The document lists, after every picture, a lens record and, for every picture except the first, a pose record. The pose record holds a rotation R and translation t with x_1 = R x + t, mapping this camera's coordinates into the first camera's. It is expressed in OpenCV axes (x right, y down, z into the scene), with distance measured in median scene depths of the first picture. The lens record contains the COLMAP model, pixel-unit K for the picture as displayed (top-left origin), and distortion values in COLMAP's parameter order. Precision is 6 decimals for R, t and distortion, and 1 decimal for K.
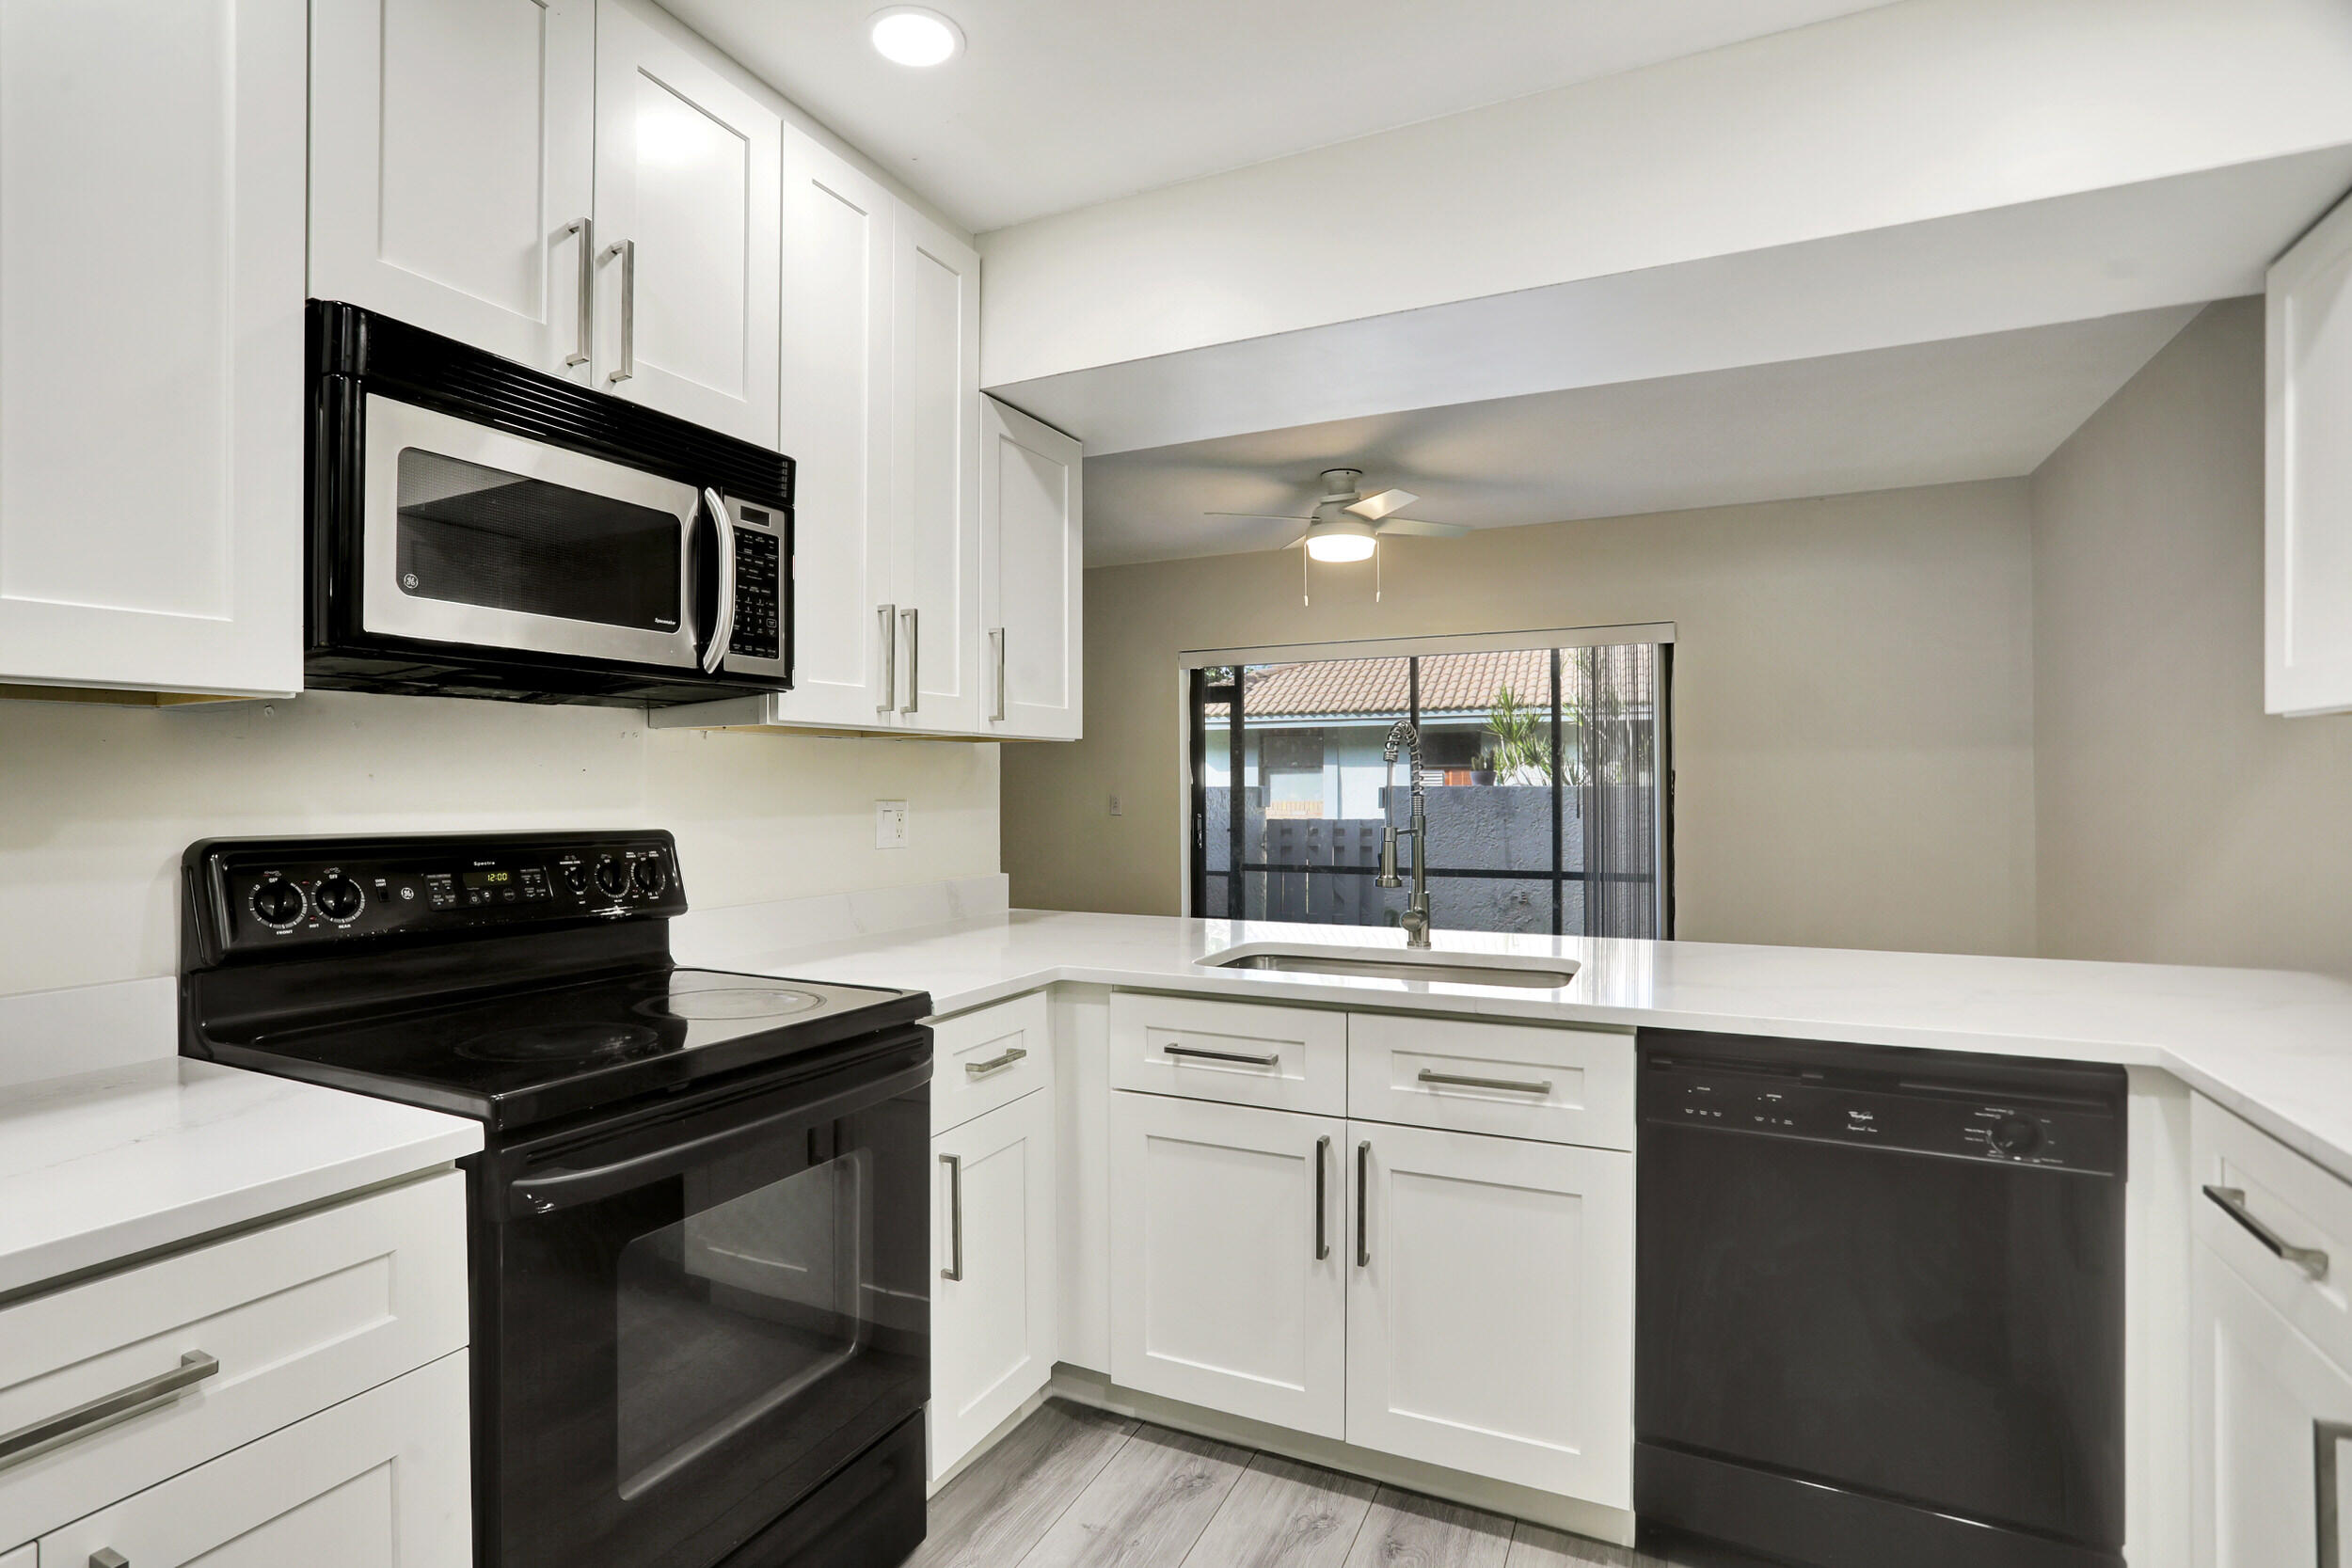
lens RADIAL K [[1166.1, 0, 1138.6], [0, 1166.1, 783.8], [0, 0, 1]] dist [-0.053743, 0.023630]
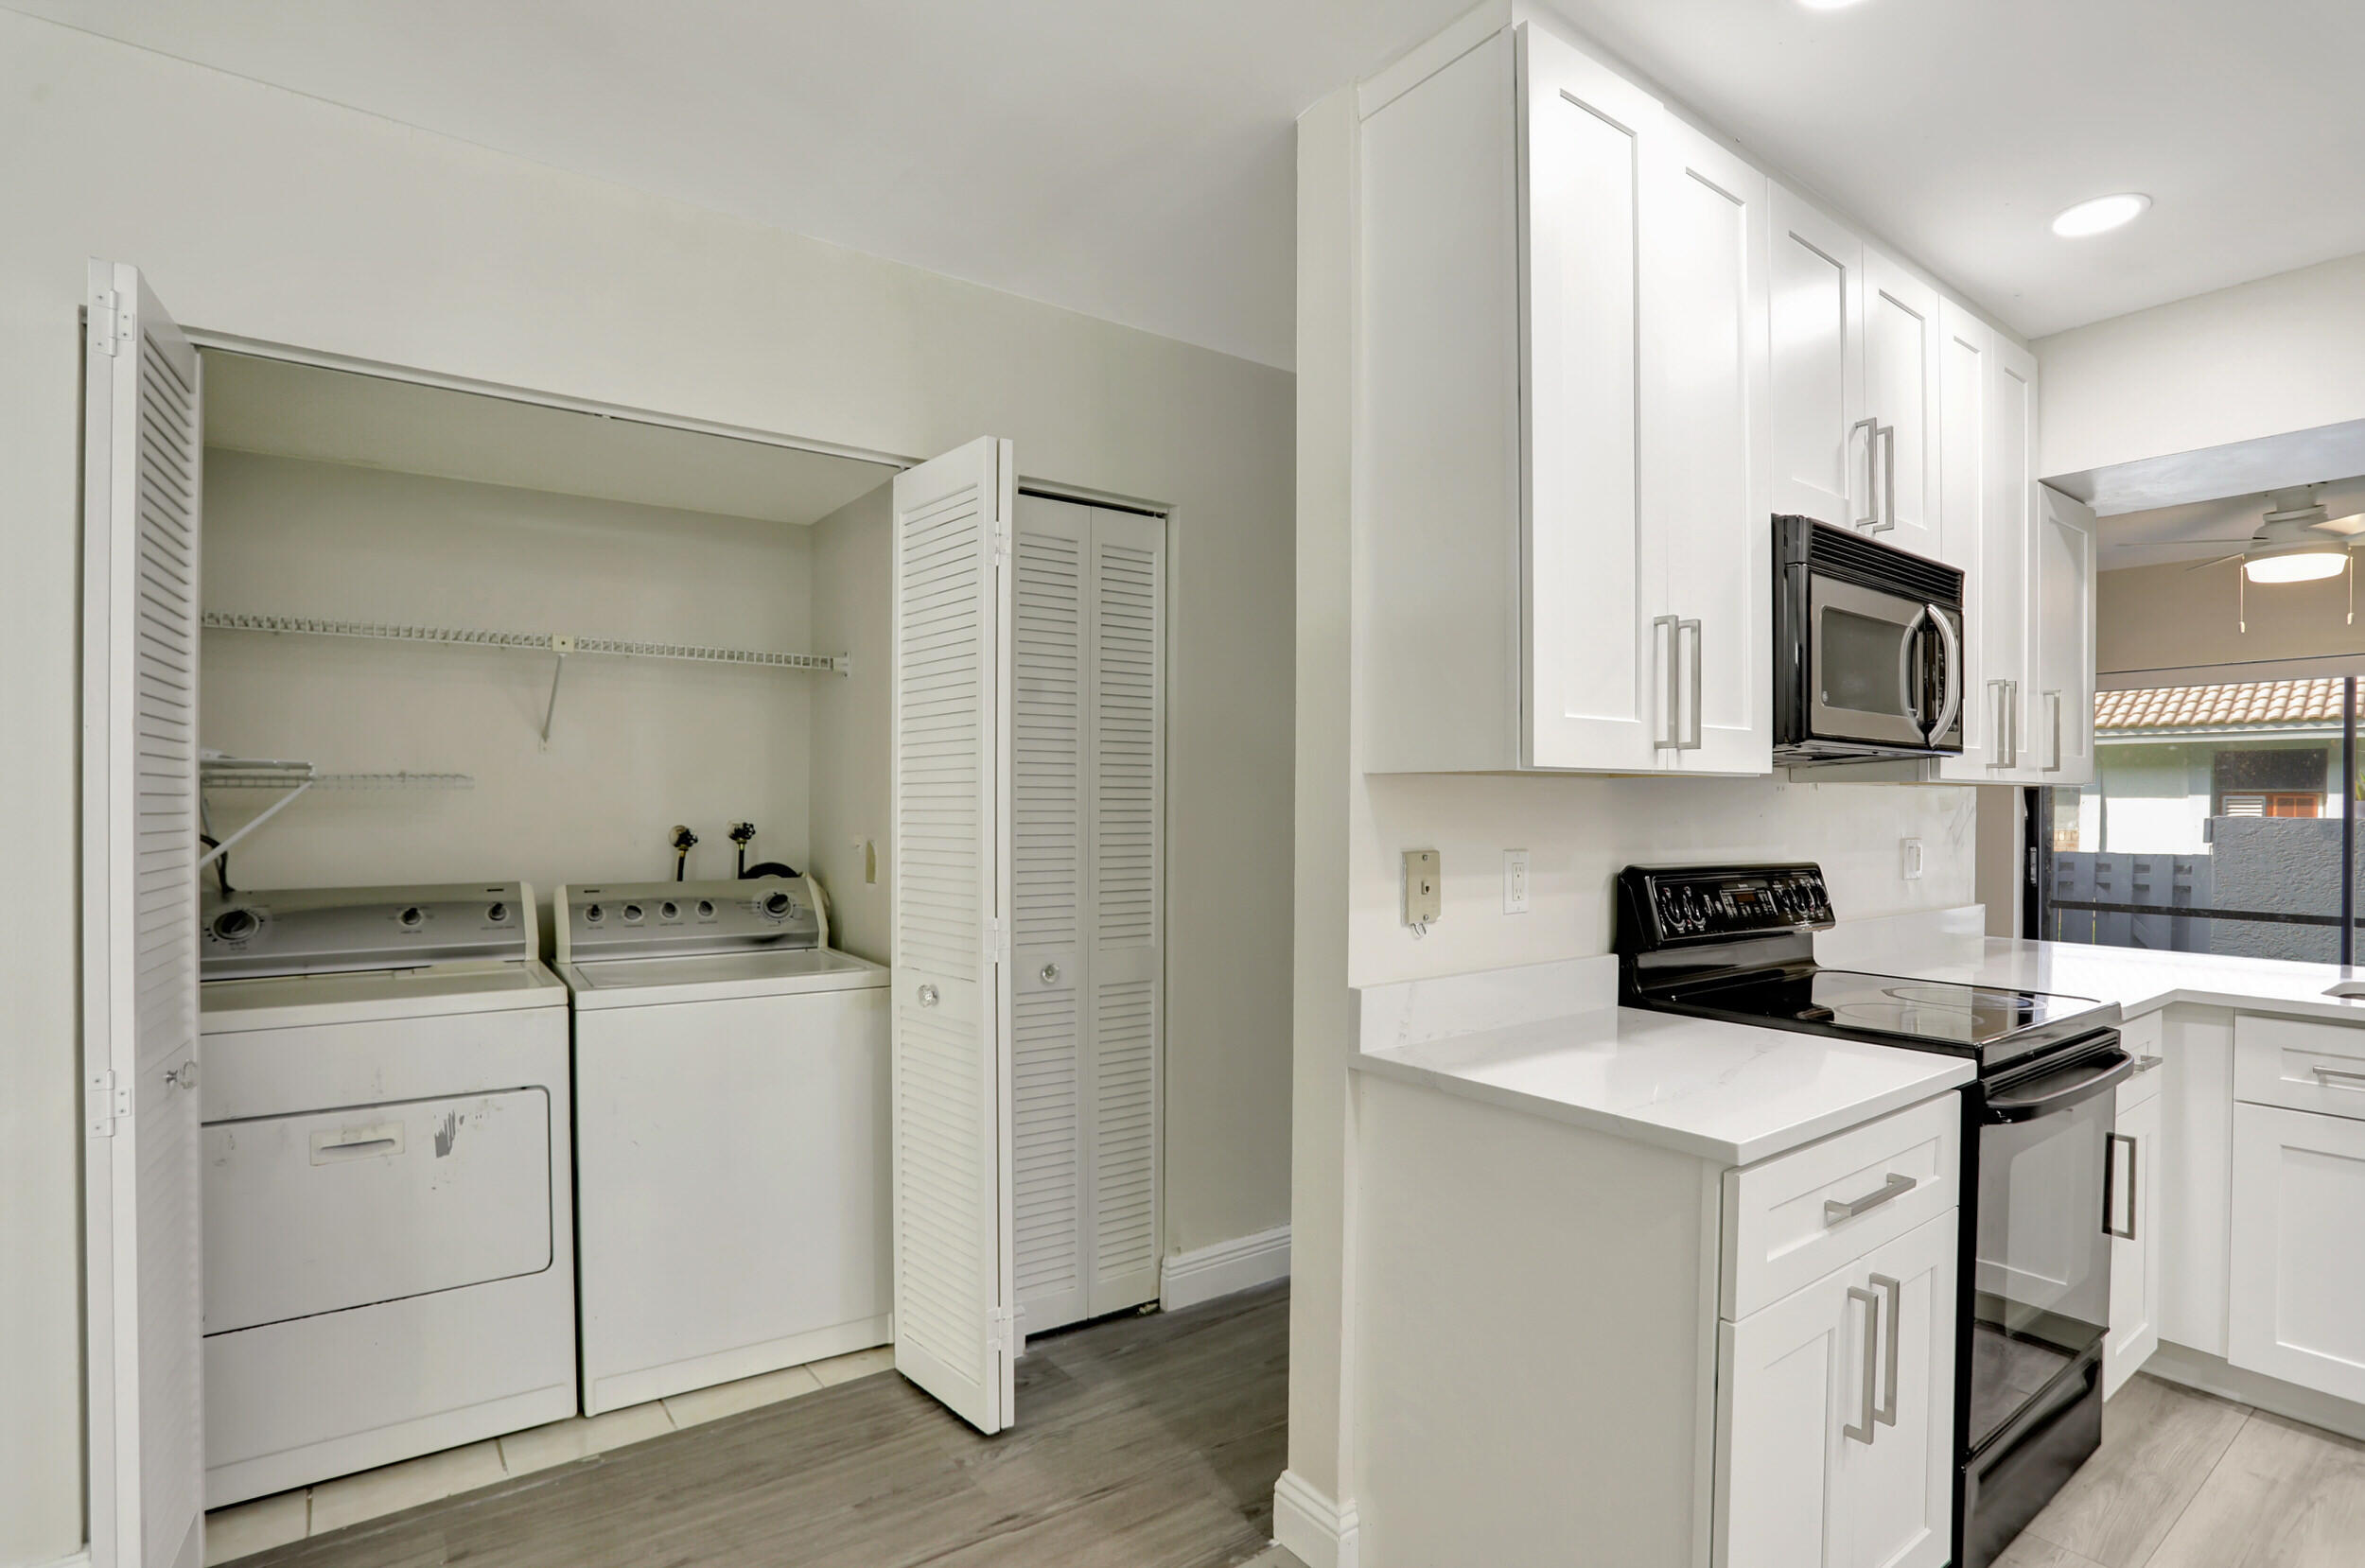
lens RADIAL K [[1182.4, 0, 1147.2], [0, 1182.4, 813.9], [0, 0, 1]] dist [-0.056603, 0.022952]
pose [[0.891798, 0.010600, -0.452309, -0.485213], [-0.005811, 0.999911, 0.011976, -0.025429], [0.452396, -0.008052, 0.891781, -0.488240]]
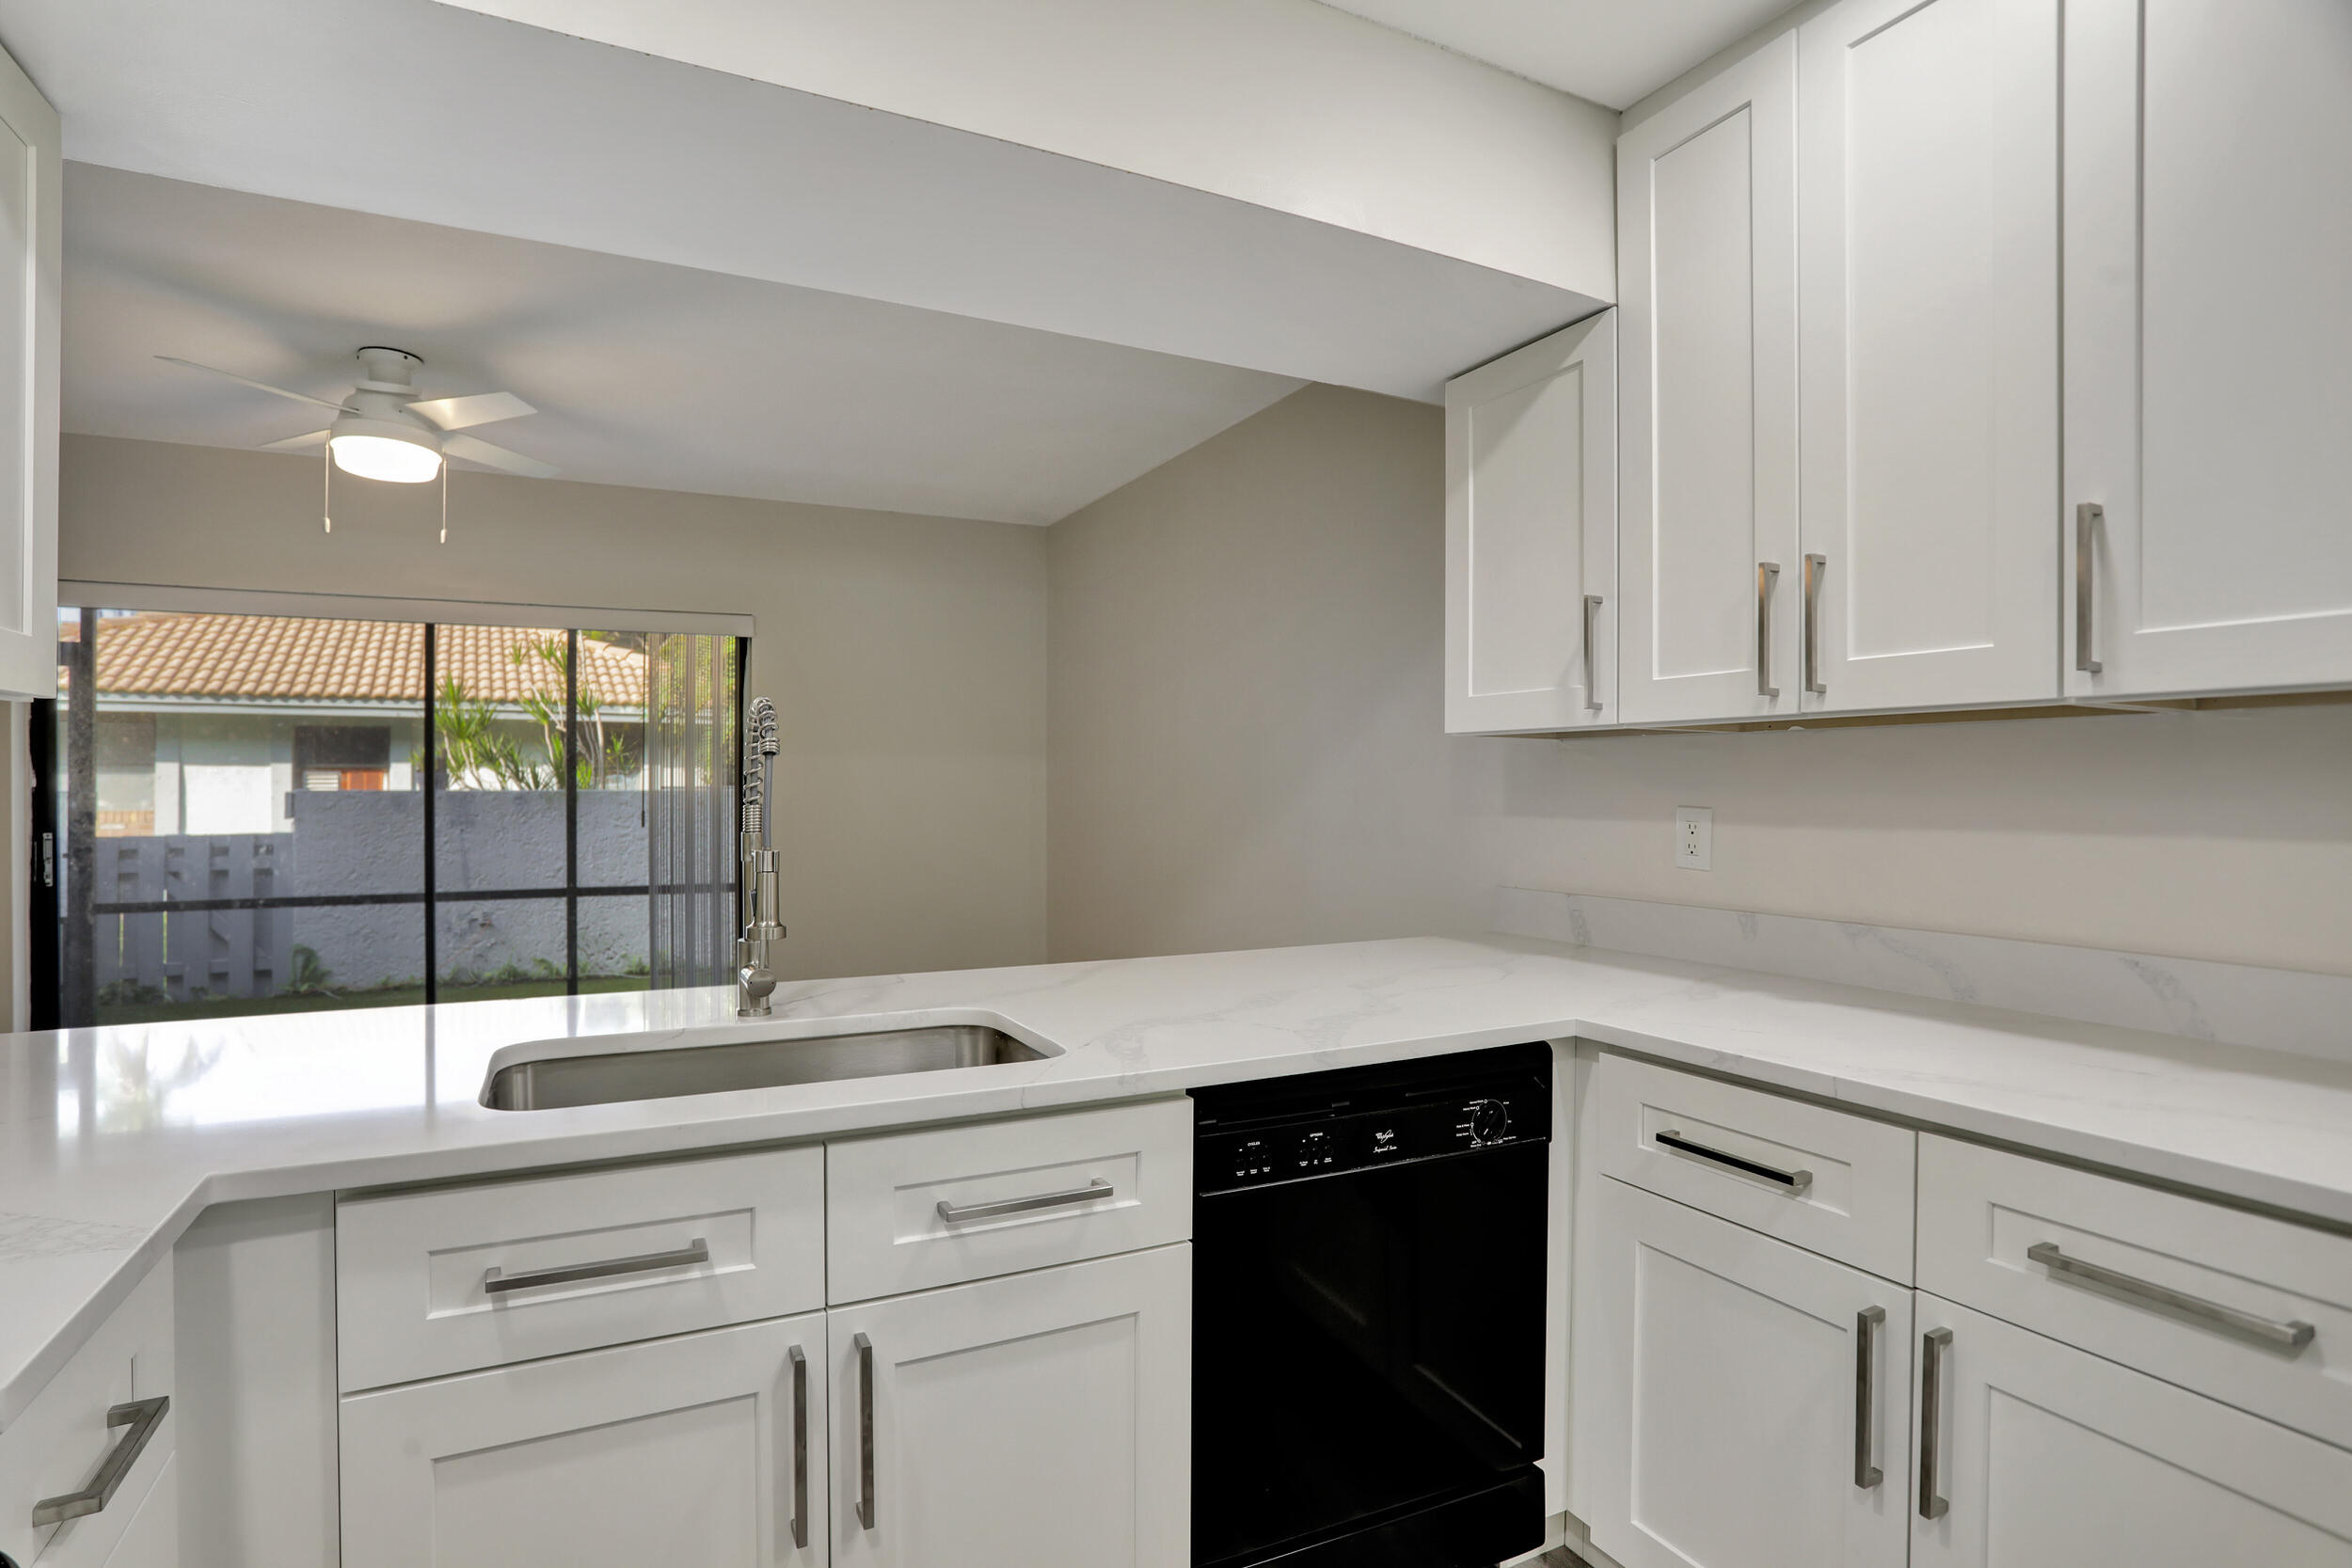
lens RADIAL K [[1141.8, 0, 1113.0], [0, 1141.8, 789.6], [0, 0, 1]] dist [-0.048315, 0.020148]
pose [[0.613106, 0.002537, 0.789997, -0.205935], [-0.003272, 0.999994, -0.000673, 0.000644], [-0.789994, -0.002172, 0.613111, 0.465695]]
